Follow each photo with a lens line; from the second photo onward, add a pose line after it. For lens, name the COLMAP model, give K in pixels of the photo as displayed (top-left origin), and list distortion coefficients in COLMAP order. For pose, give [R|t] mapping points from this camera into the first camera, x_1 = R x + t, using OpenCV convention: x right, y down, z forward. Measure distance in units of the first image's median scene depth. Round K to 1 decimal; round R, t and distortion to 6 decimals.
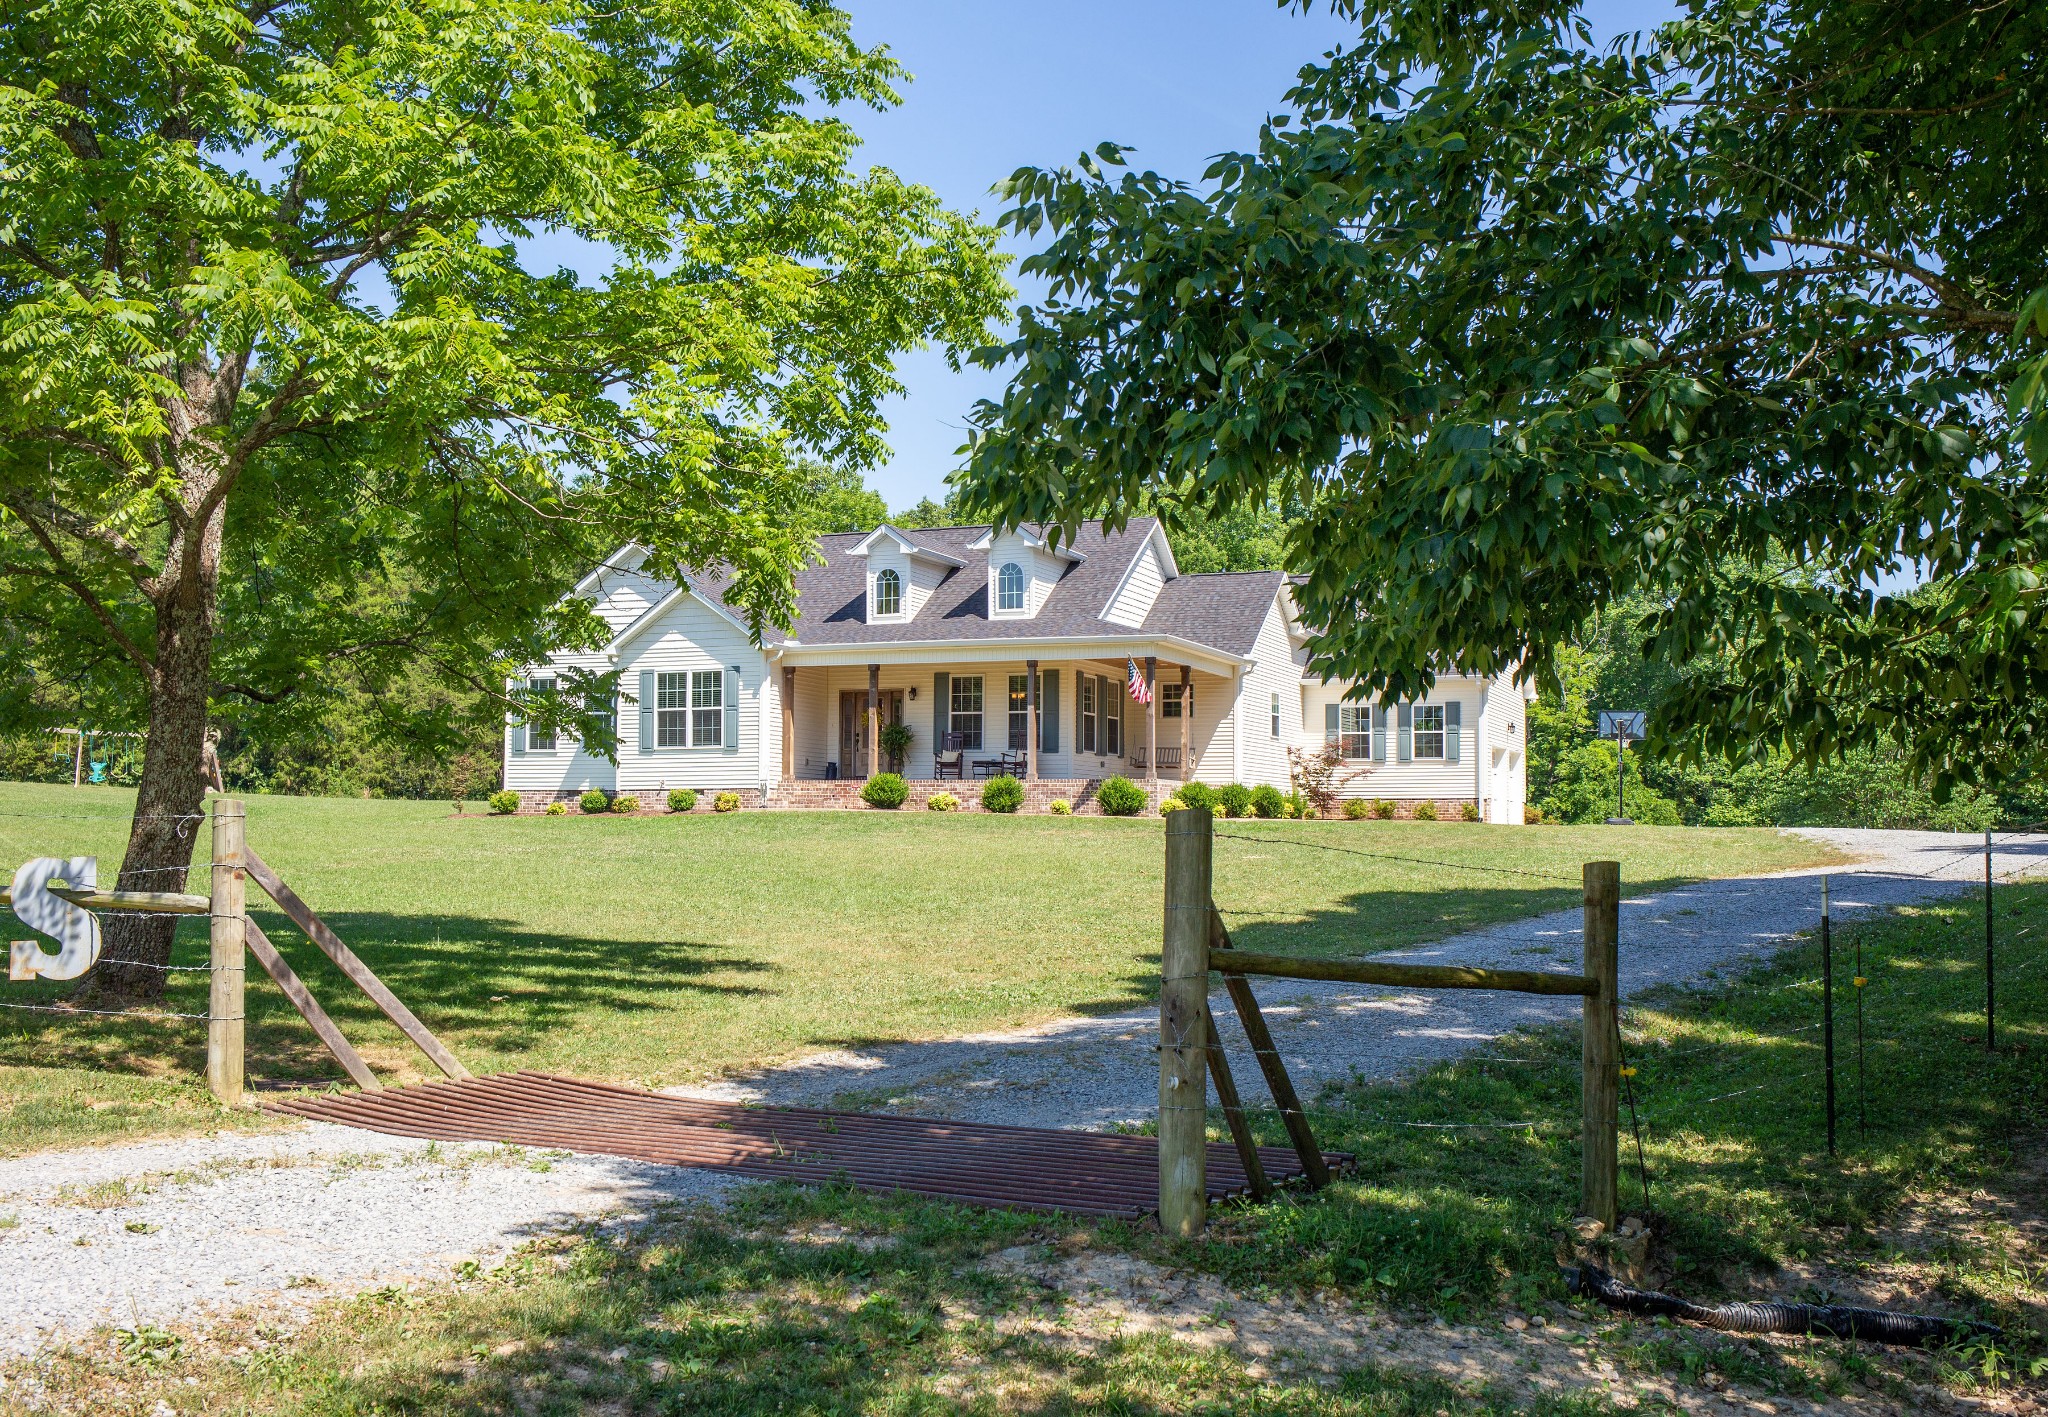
lens RADIAL K [[2033.2, 0, 1029.4], [0, 2033.2, 705.8], [0, 0, 1]] dist [-0.116642, 0.000000]
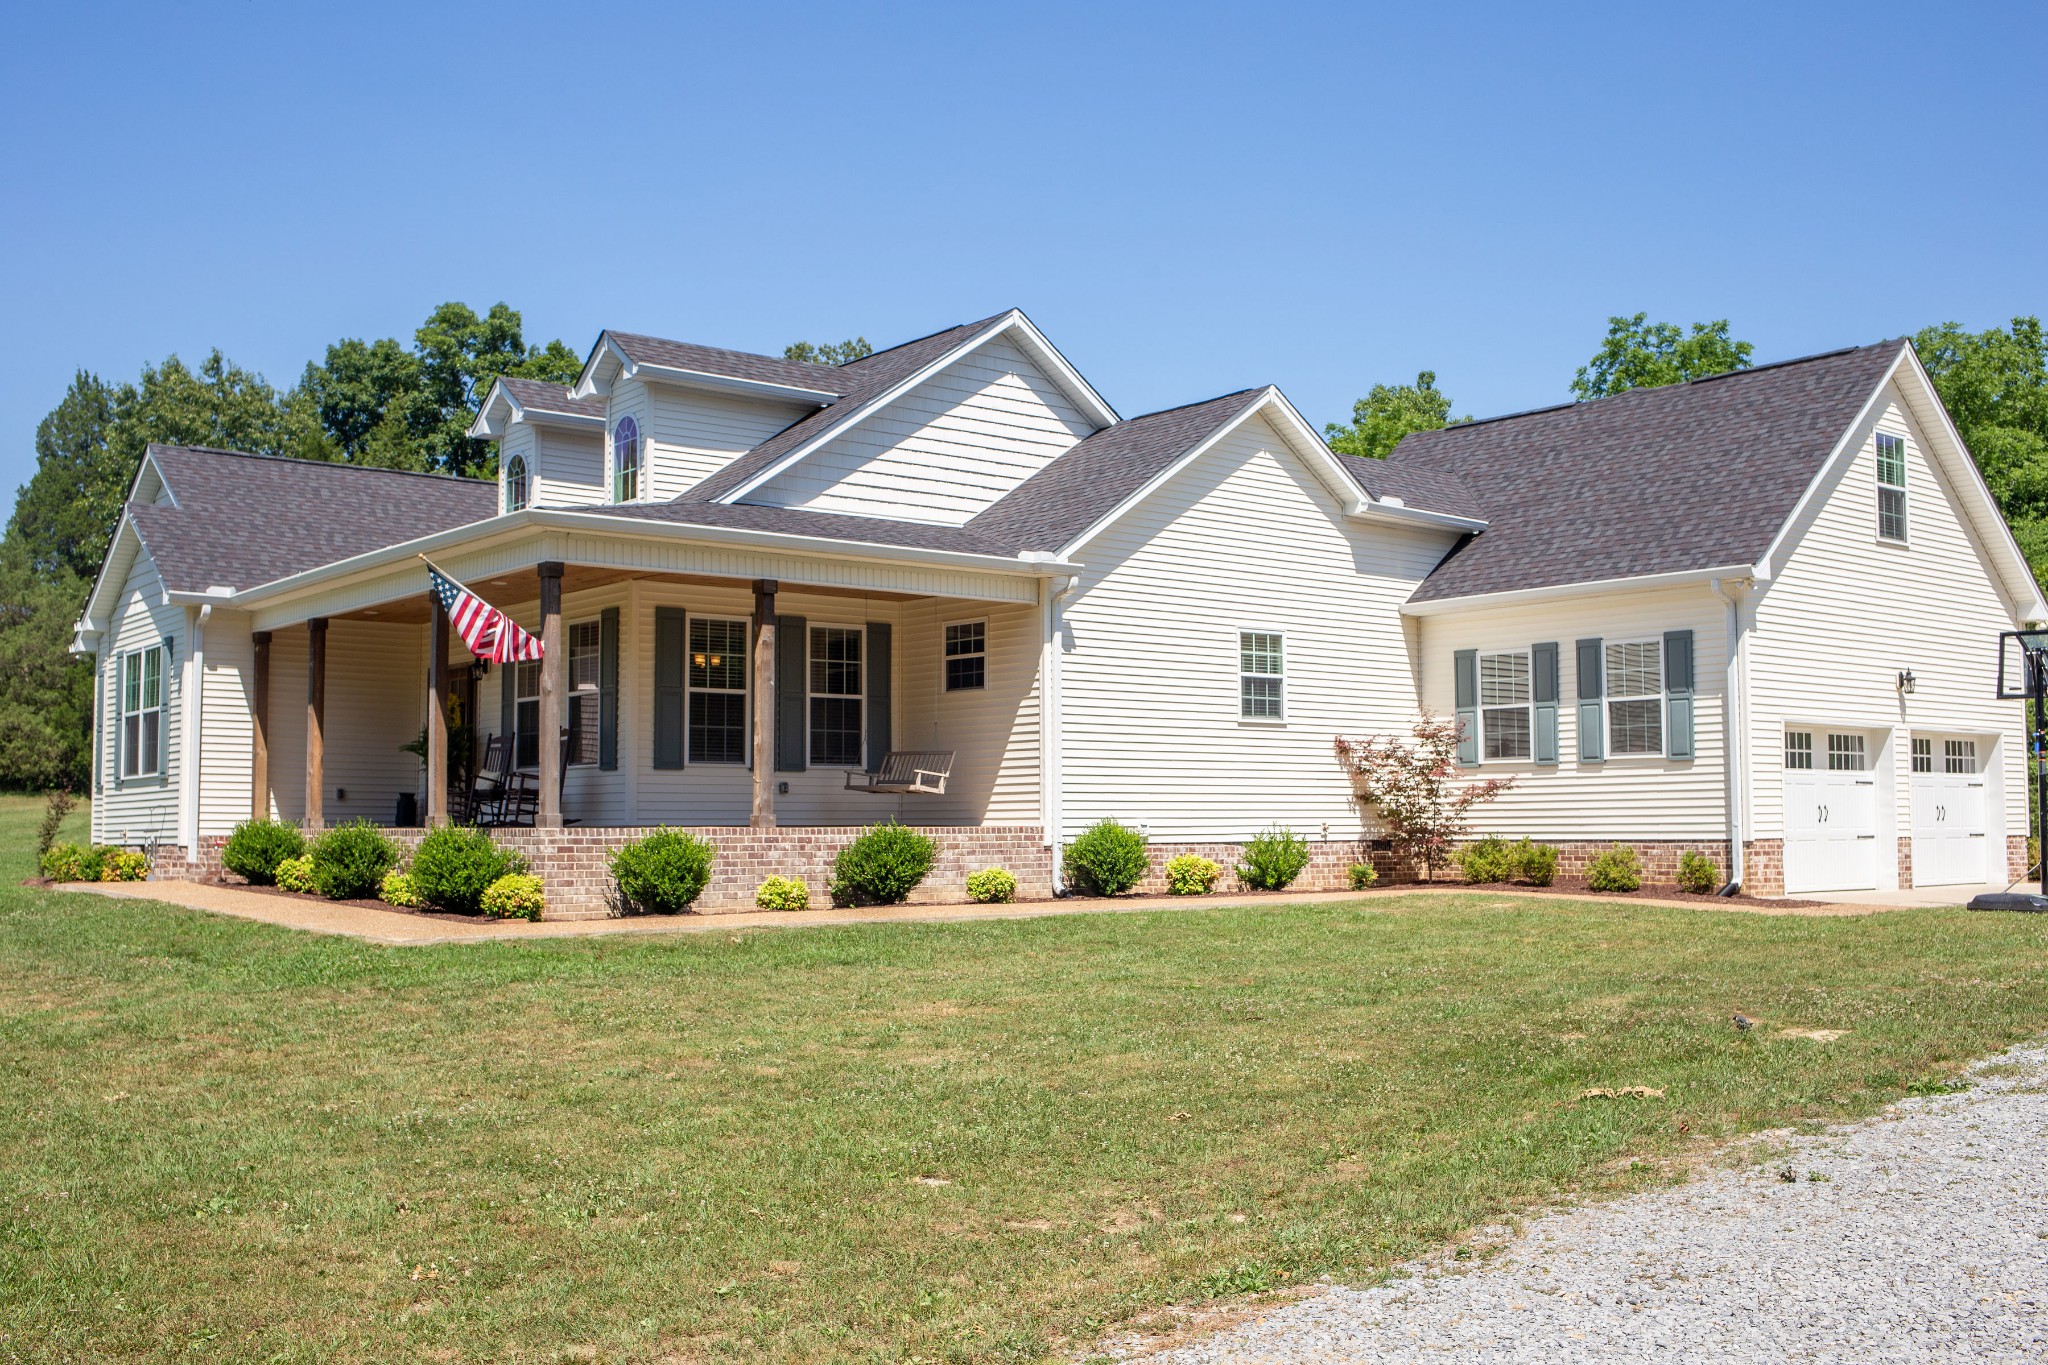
lens RADIAL K [[1980.4, 0, 1013.2], [0, 1980.4, 670.9], [0, 0, 1]] dist [-0.068612, 0.000000]
pose [[0.870136, -0.048538, -0.490416, 0.339611], [0.039050, 0.998800, -0.029569, 0.016543], [0.491263, 0.006578, 0.870987, 0.611060]]
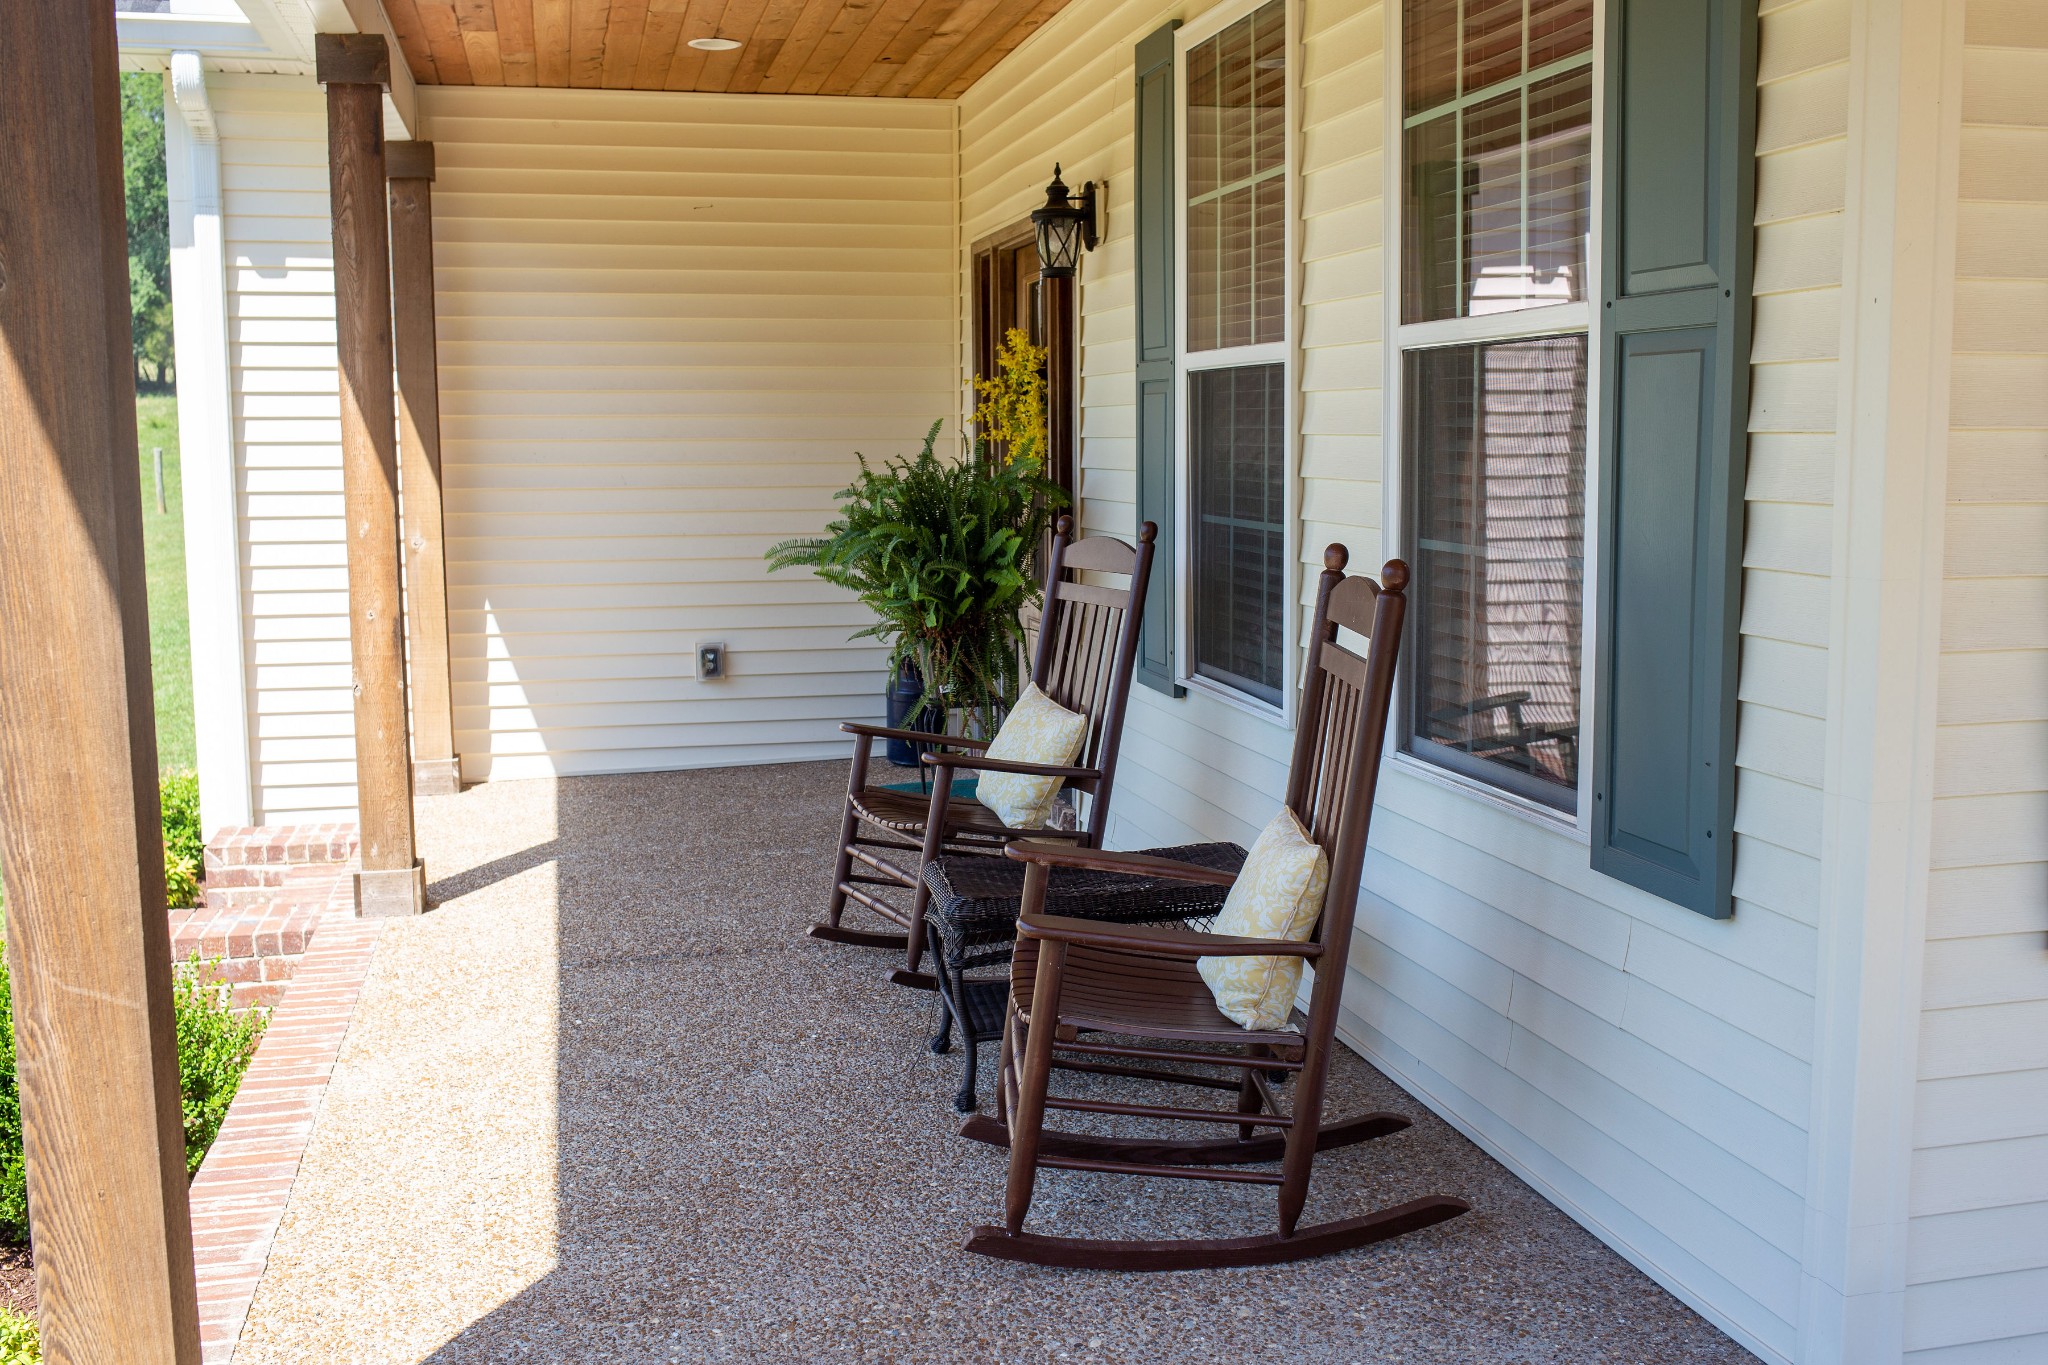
lens RADIAL K [[1980.4, 0, 1019.8], [0, 1980.4, 685.1], [0, 0, 1]] dist [-0.068612, 0.000000]
pose [[0.565007, 0.095021, -0.819596, 0.052827], [0.051656, 0.987324, 0.150077, 0.004285], [0.823467, -0.127132, 0.552937, 0.934479]]
